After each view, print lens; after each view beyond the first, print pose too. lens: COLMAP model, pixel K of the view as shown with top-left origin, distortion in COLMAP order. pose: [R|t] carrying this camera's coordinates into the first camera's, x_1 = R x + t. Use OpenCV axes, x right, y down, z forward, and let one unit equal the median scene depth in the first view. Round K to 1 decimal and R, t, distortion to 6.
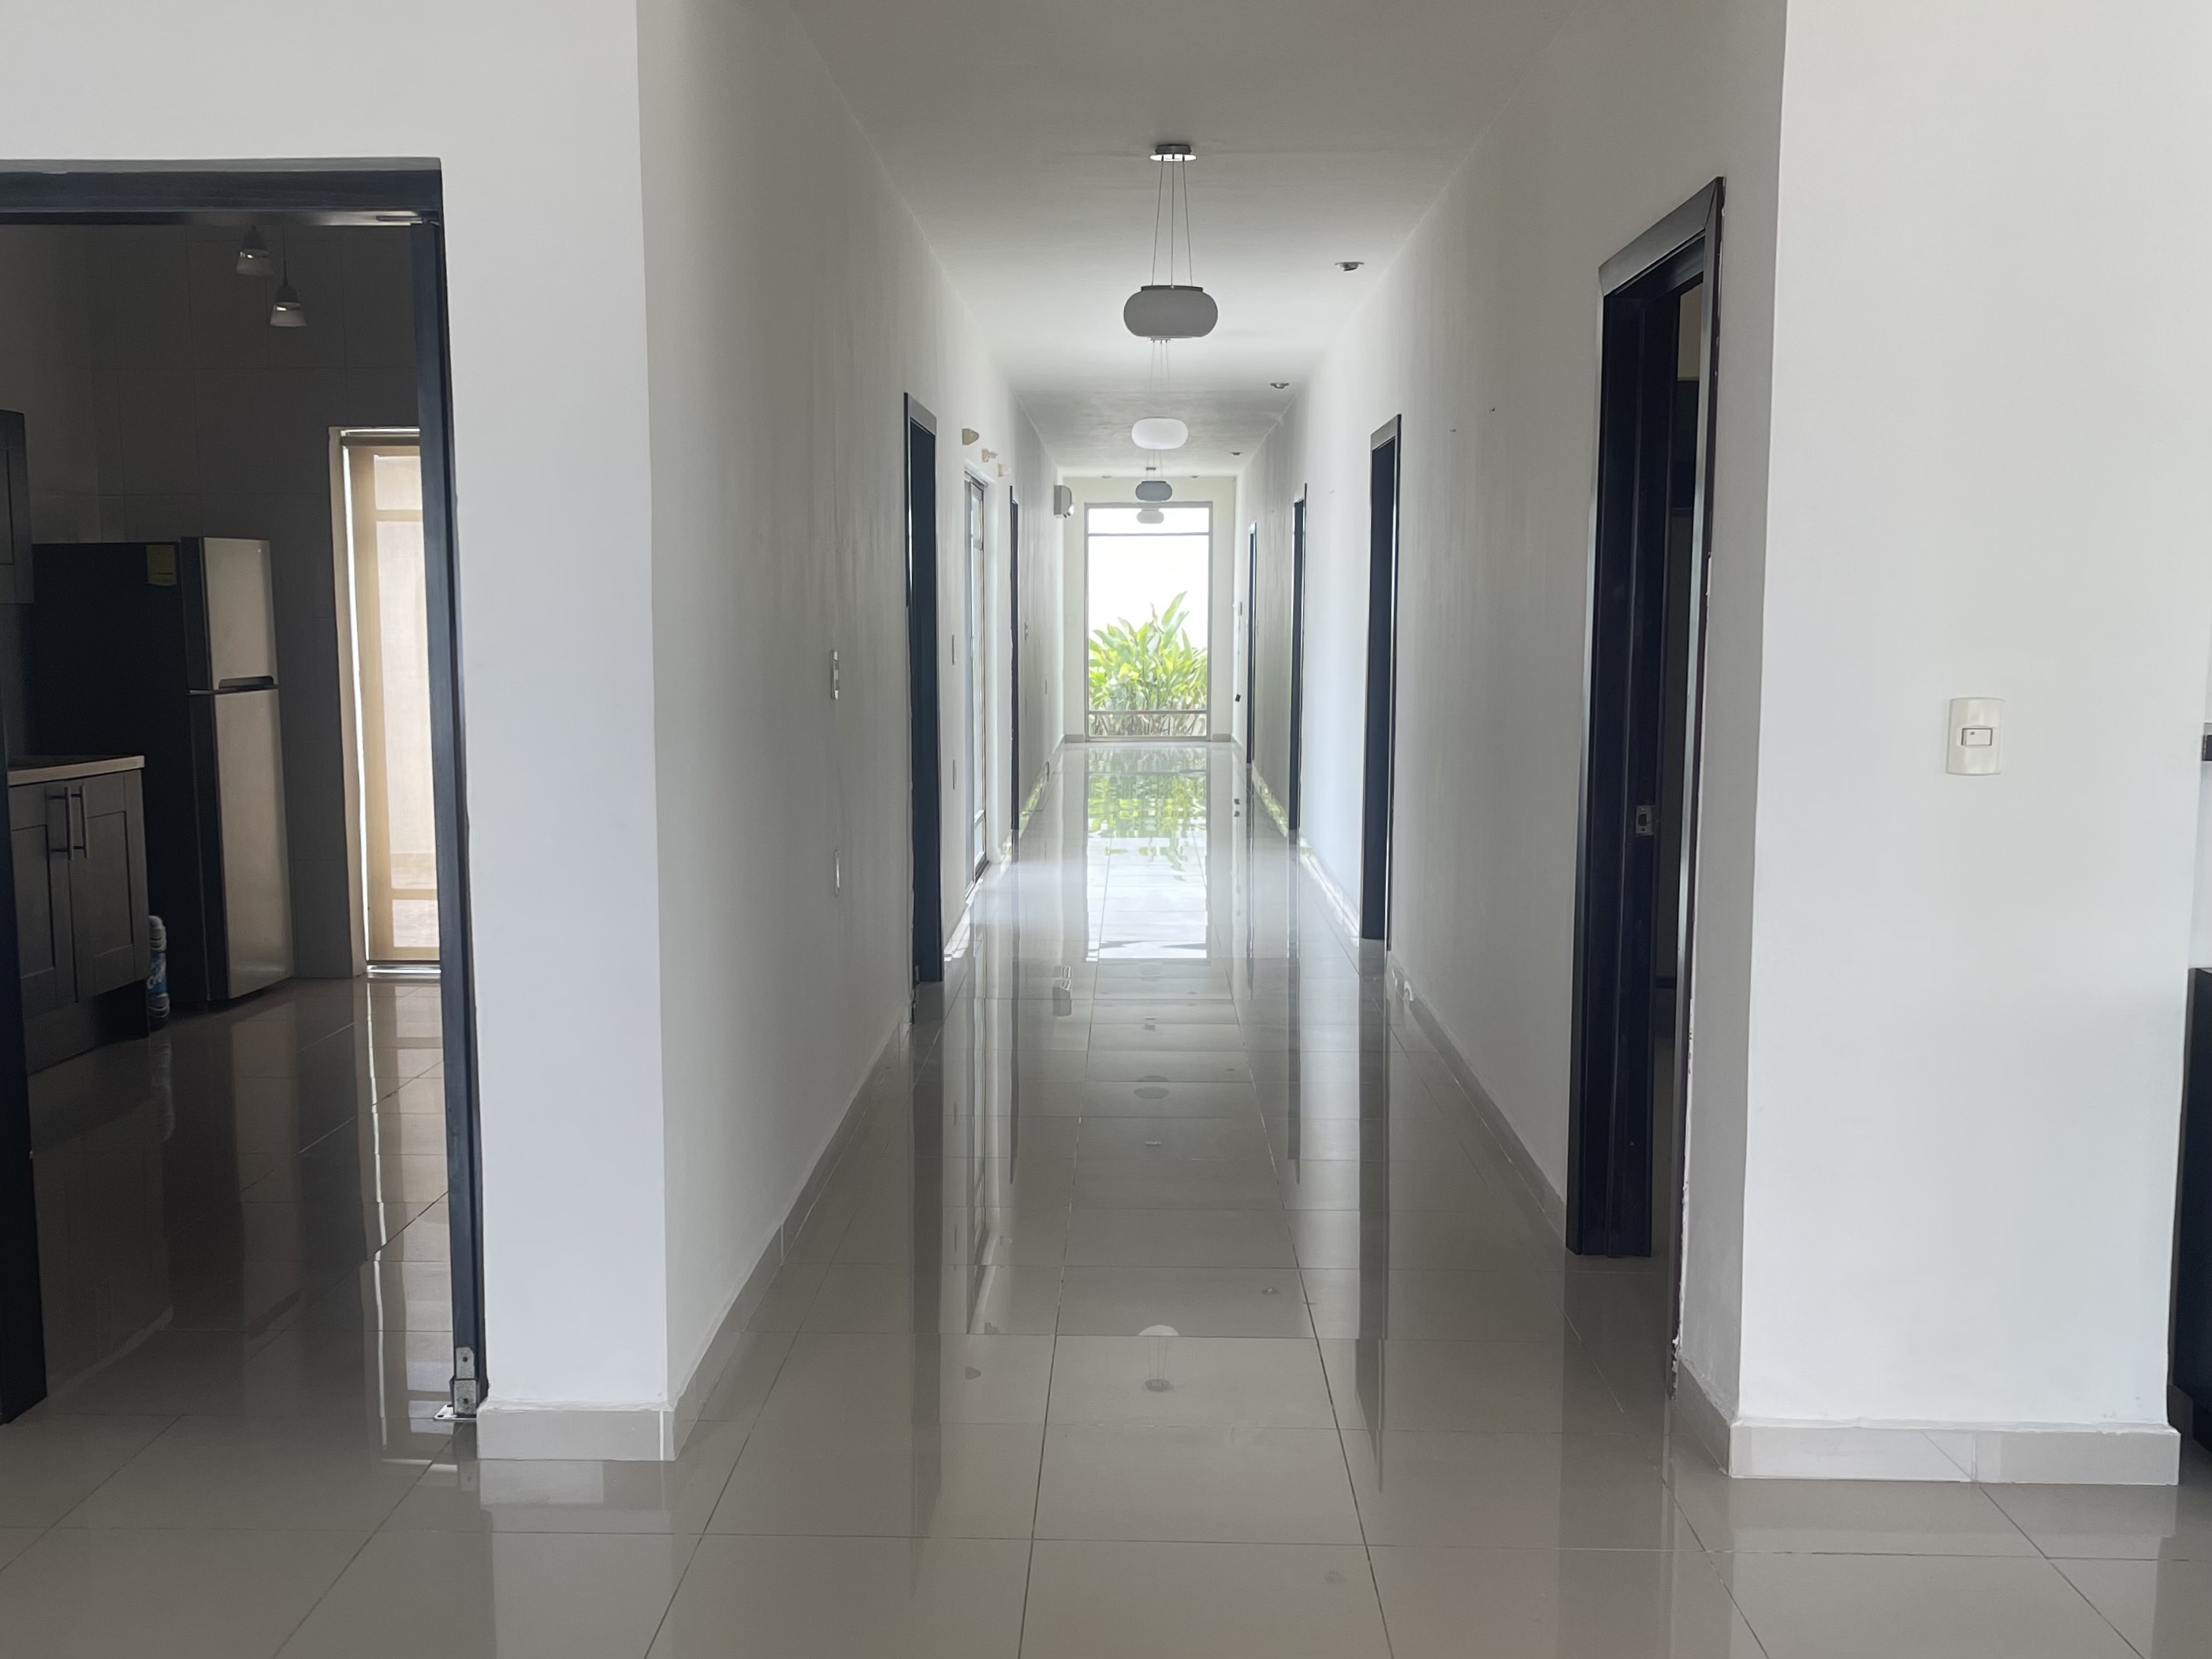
lens RADIAL K [[1653.2, 0, 1106.0], [0, 1653.2, 829.5], [0, 0, 1]] dist [-0.000918, 0.001501]
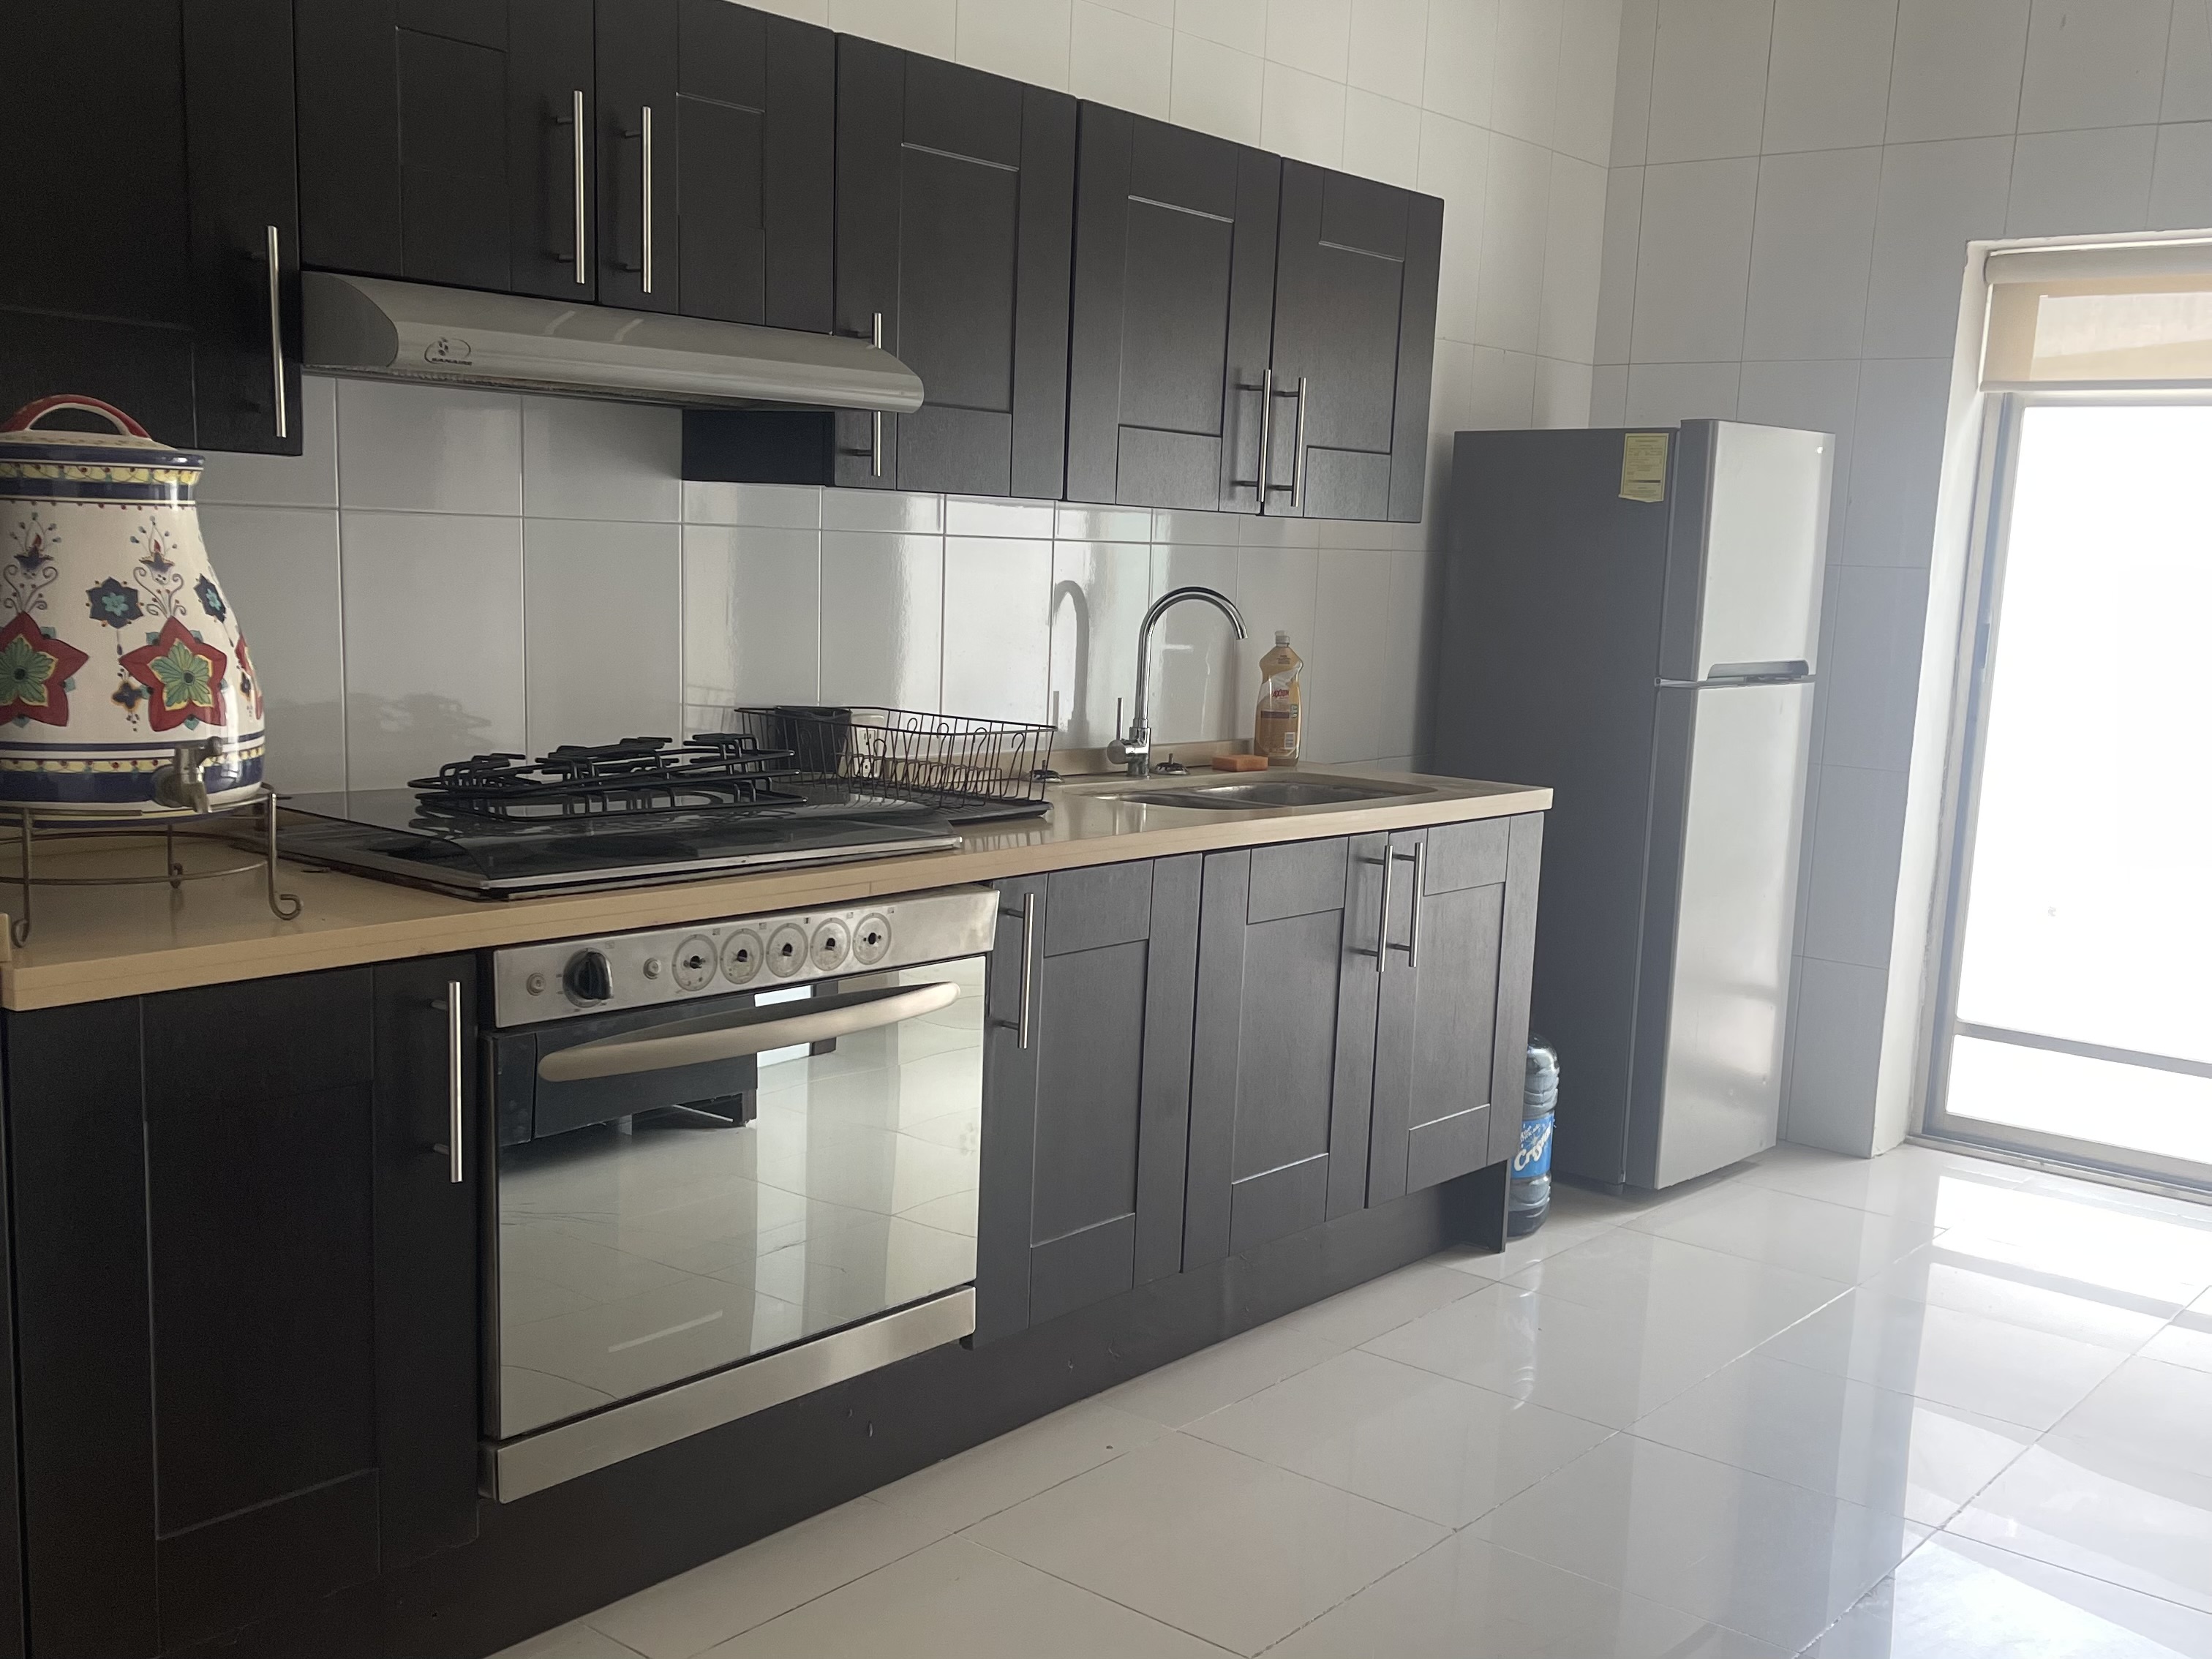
lens RADIAL K [[1874.9, 0, 1106.0], [0, 1874.9, 829.5], [0, 0, 1]] dist [-0.000305, -0.002642]
pose [[0.644846, 0.131617, -0.752894, -0.174267], [-0.127819, 0.989759, 0.063548, -0.049791], [0.753548, 0.055256, 0.655066, 0.425714]]
